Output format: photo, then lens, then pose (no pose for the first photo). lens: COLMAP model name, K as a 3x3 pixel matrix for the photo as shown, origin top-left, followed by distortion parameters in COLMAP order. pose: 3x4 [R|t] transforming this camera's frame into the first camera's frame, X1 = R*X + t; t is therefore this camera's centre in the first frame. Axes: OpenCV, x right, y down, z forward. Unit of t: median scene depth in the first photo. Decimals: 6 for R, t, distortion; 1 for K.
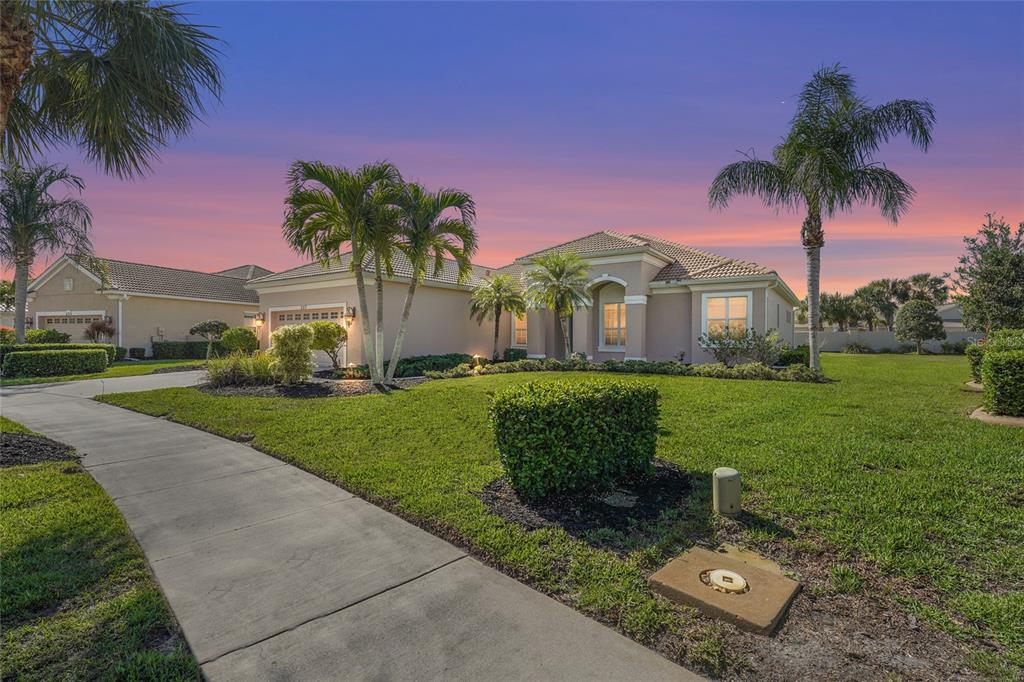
lens RADIAL K [[461.9, 0, 507.8], [0, 461.9, 336.9], [0, 0, 1]] dist [0.000854, -0.001402]
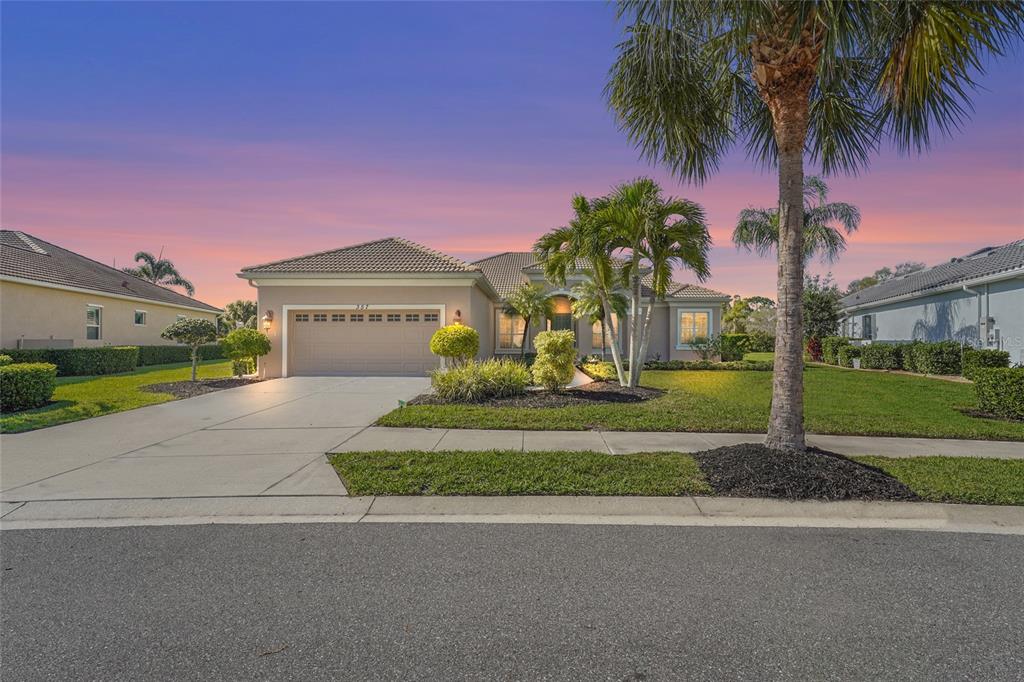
lens RADIAL K [[461.9, 0, 506.8], [0, 461.9, 346.5], [0, 0, 1]] dist [0.000854, -0.001402]
pose [[0.842901, -0.007393, 0.538018, -0.781908], [-0.000628, 0.999891, 0.014723, -0.005200], [-0.538068, -0.012748, 0.842805, 0.164643]]
